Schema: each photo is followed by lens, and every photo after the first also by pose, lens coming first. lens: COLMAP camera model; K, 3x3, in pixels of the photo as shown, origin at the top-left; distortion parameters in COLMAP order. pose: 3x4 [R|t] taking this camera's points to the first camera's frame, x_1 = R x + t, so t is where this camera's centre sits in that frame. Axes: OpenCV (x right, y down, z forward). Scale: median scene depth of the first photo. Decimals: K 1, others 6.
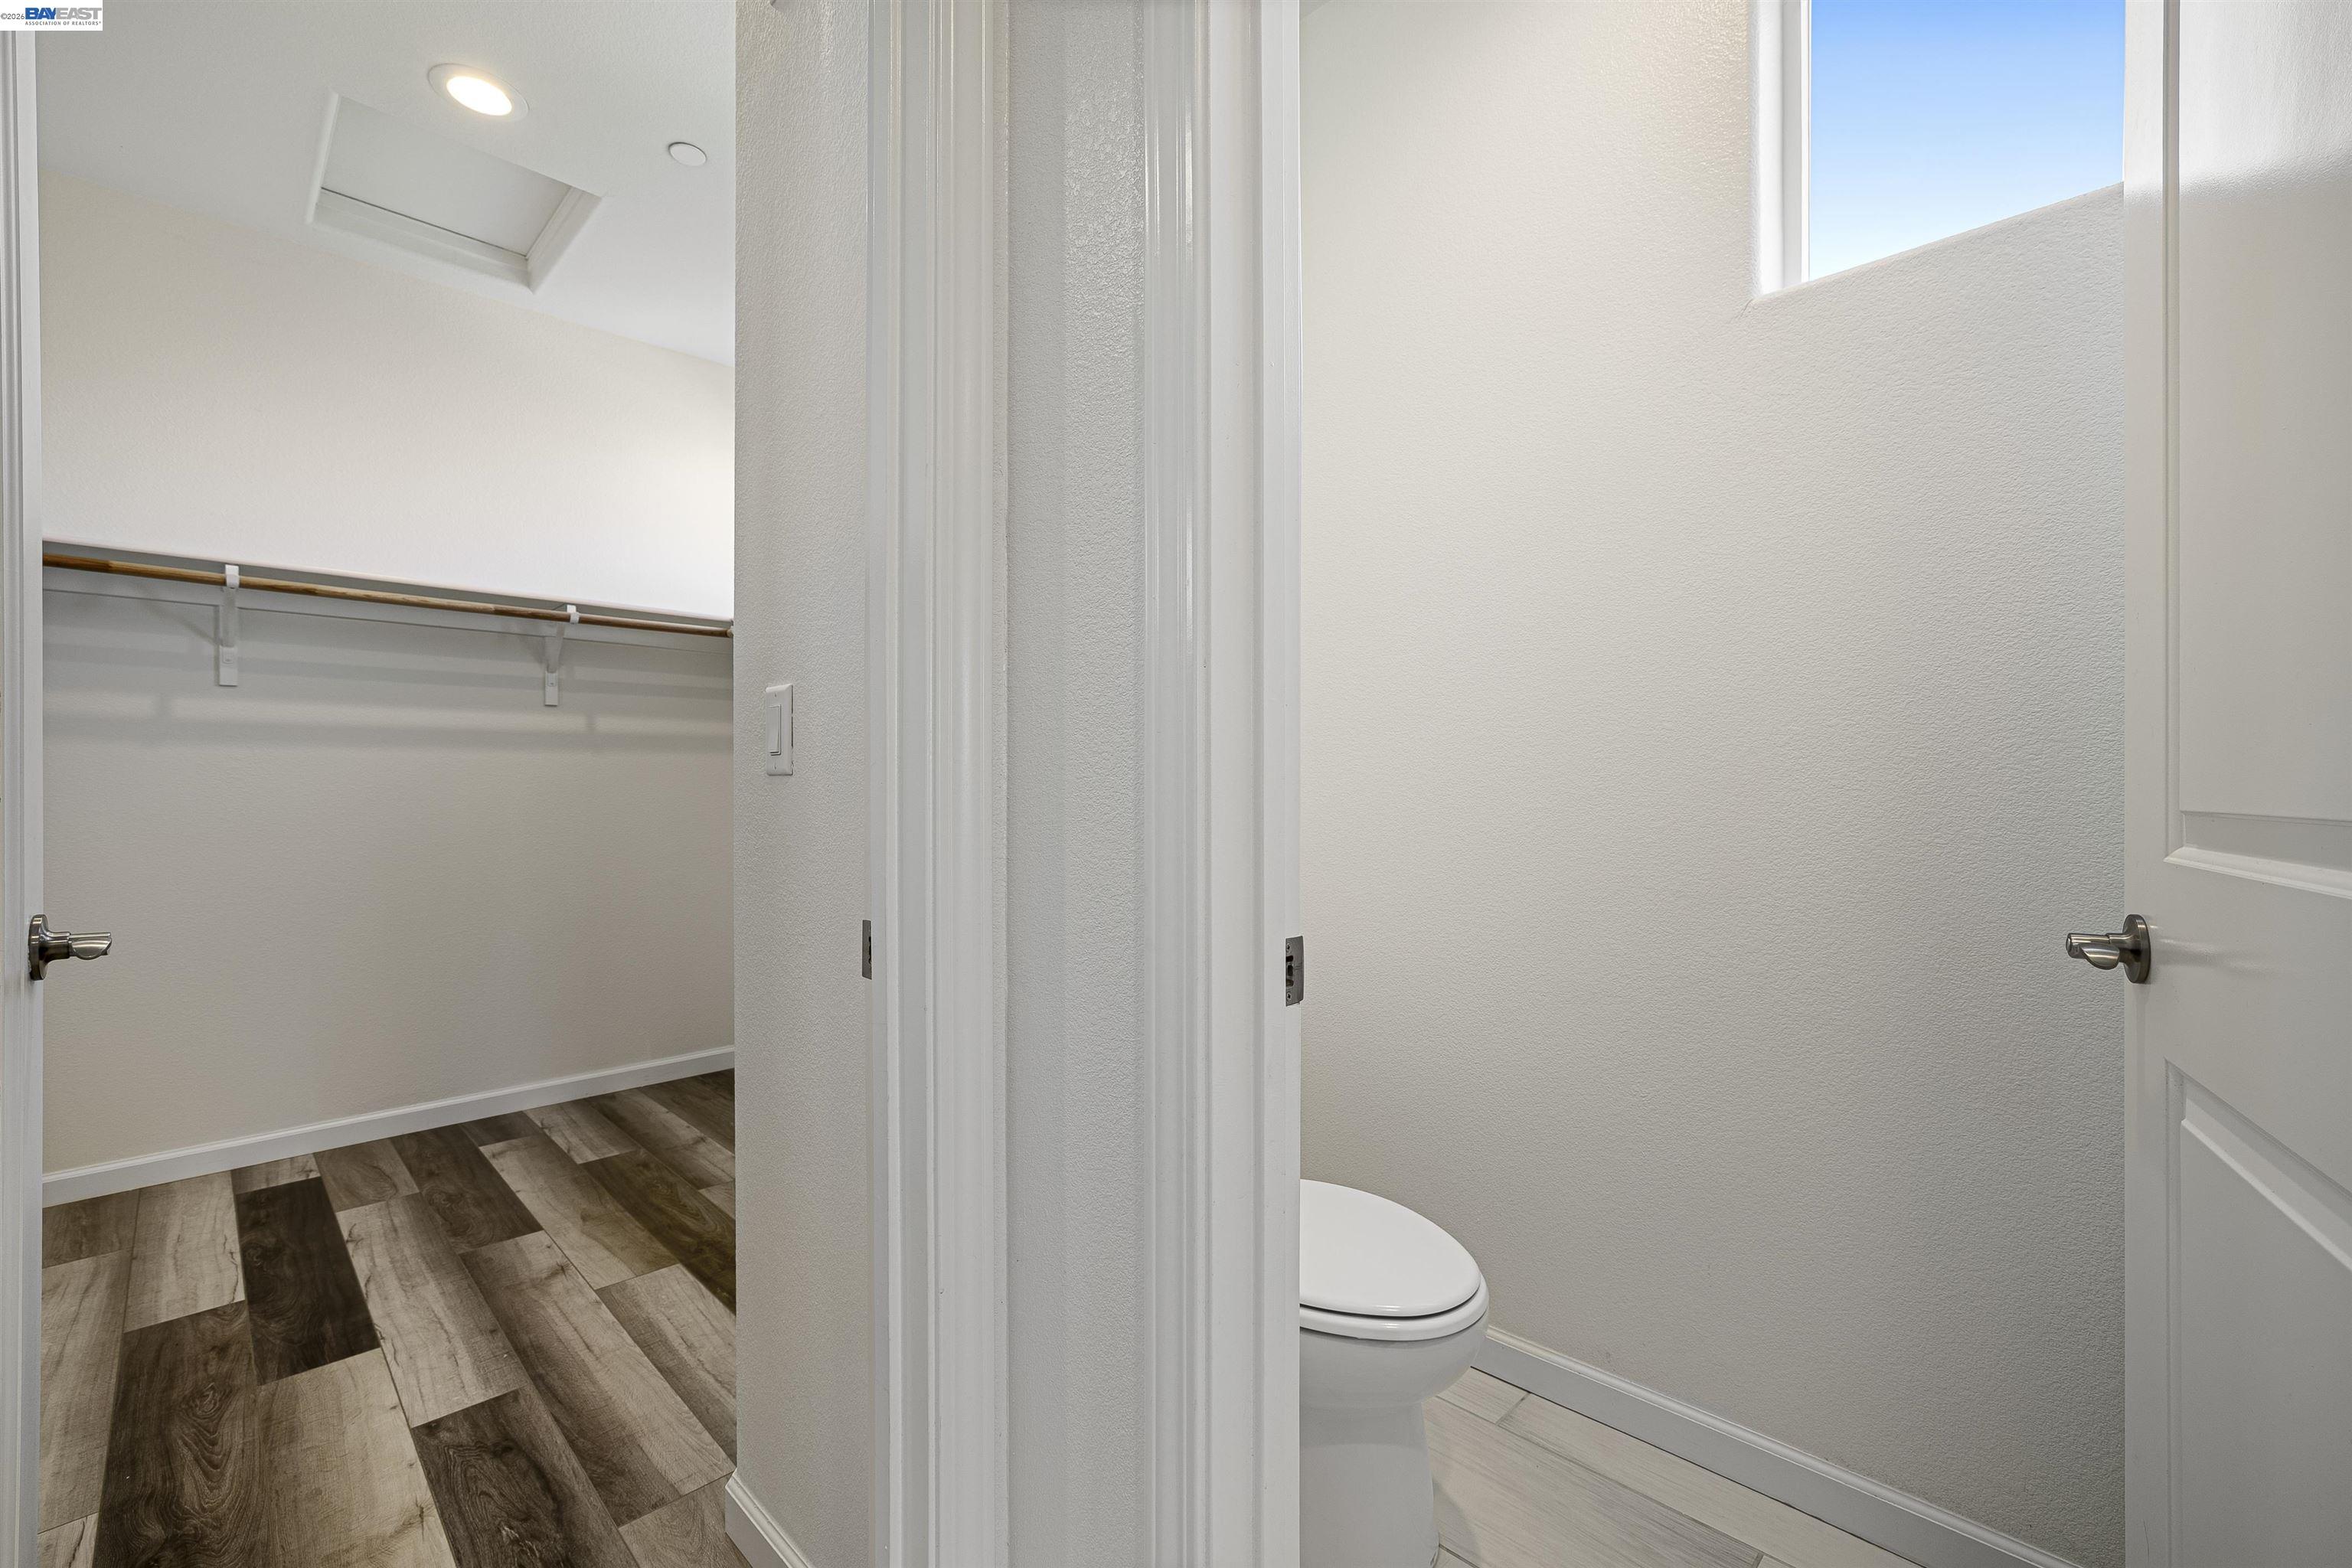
lens RADIAL K [[1000.6, 0, 1188.9], [0, 1000.6, 786.3], [0, 0, 1]] dist [-0.020495, 0.009859]
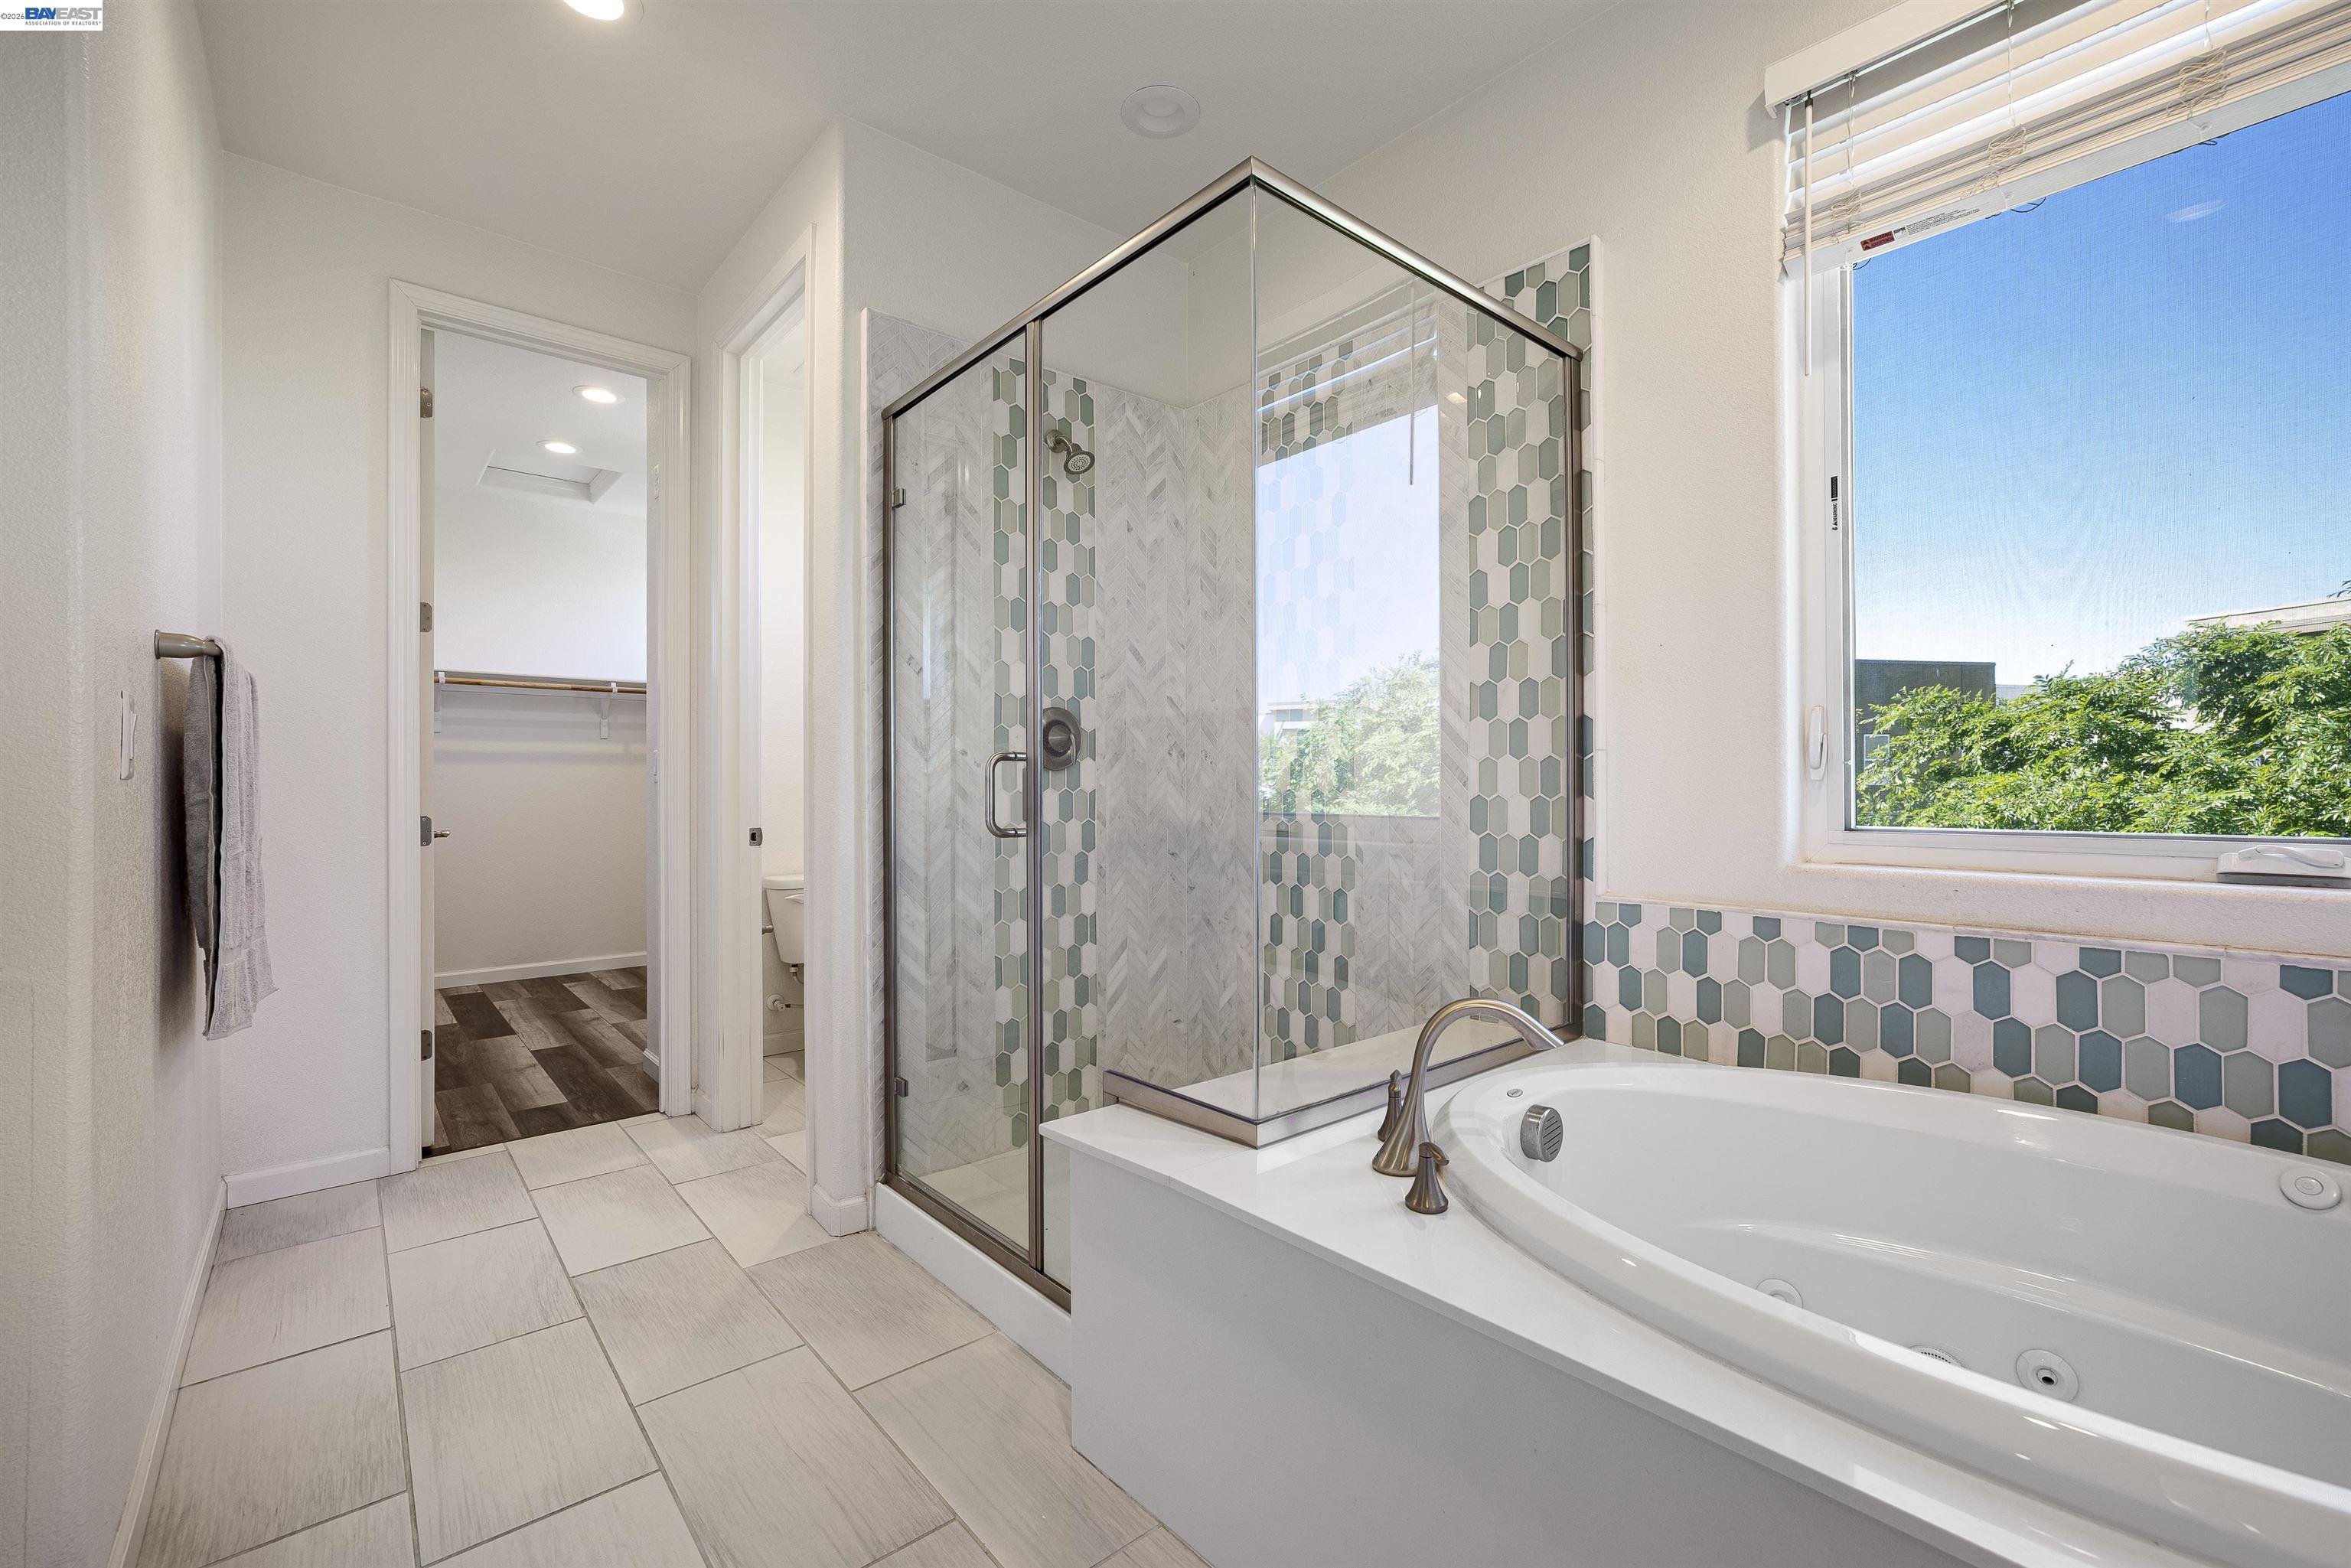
lens RADIAL K [[1000.1, 0, 1185.4], [0, 1000.1, 787.0], [0, 0, 1]] dist [-0.020495, 0.009859]
pose [[0.997178, 0.002339, -0.075038, 0.595248], [-0.002120, 0.999993, 0.003001, -0.005573], [0.075045, -0.002834, 0.997176, -0.777876]]
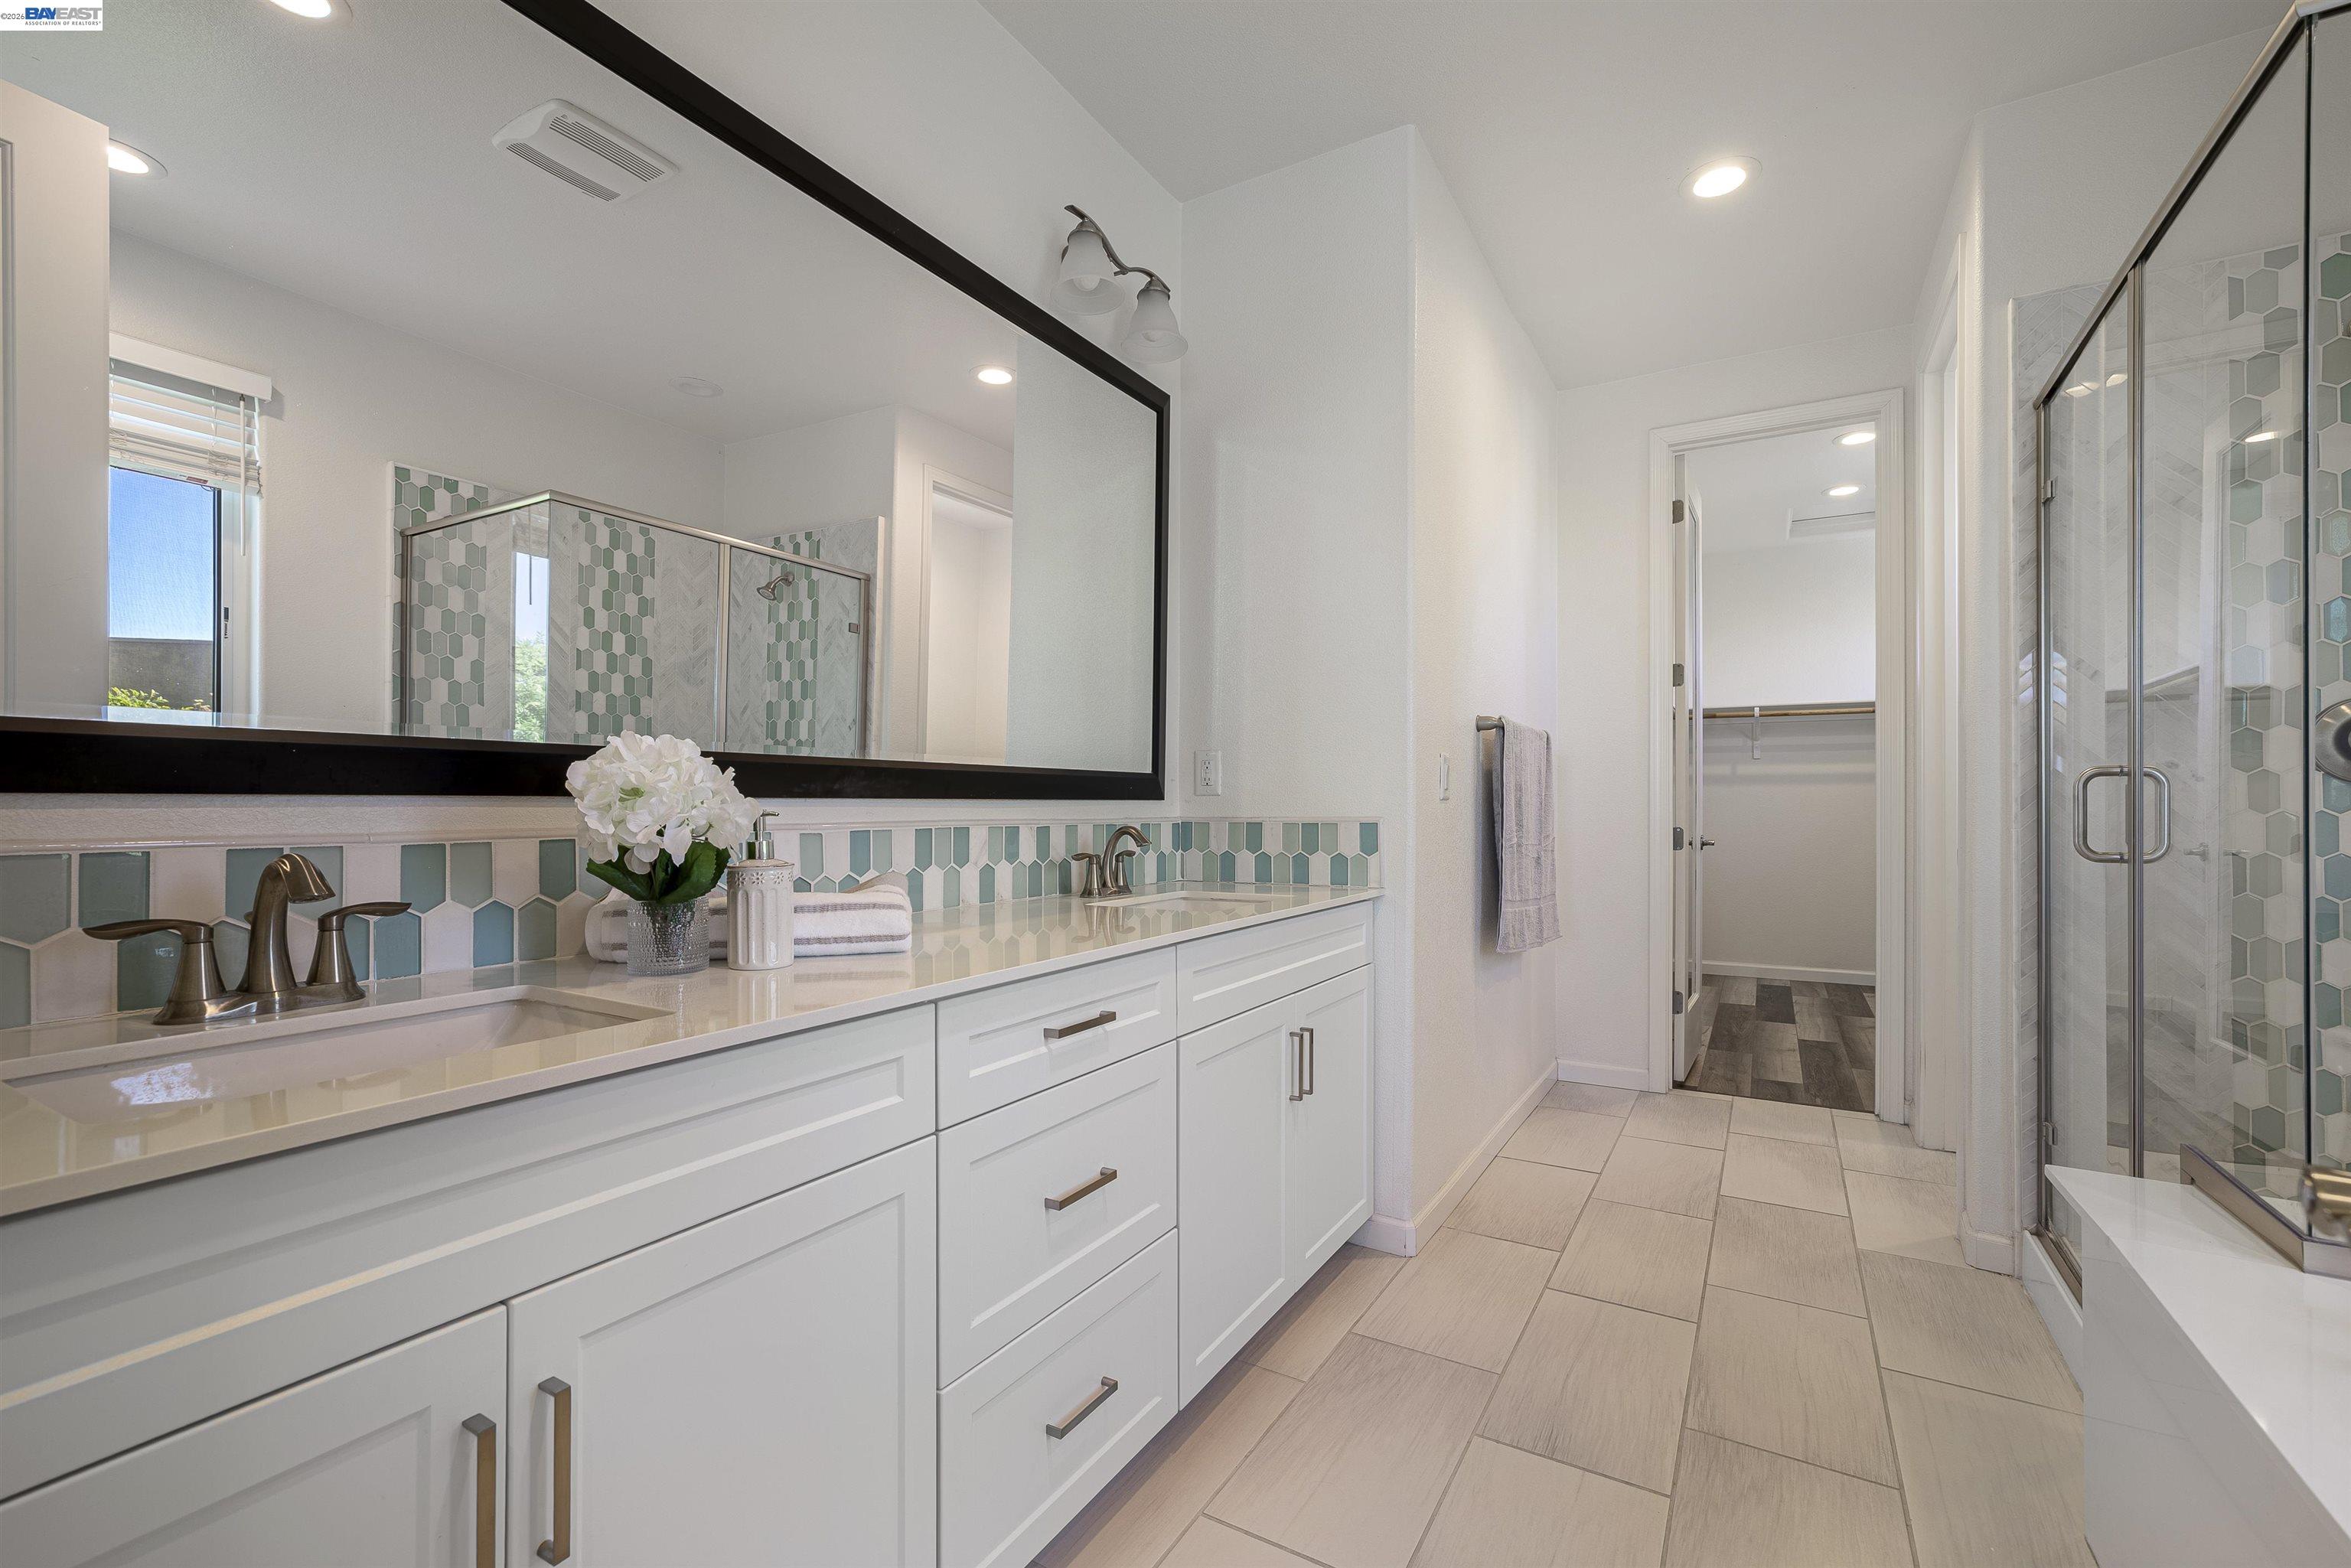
lens RADIAL K [[1000.1, 0, 1179.8], [0, 1000.1, 802.1], [0, 0, 1]] dist [-0.020495, 0.009859]
pose [[0.244453, 0.001597, -0.969660, 0.871324], [-0.001115, 0.999998, 0.001366, -0.005642], [0.969660, 0.000747, 0.244455, -0.795792]]
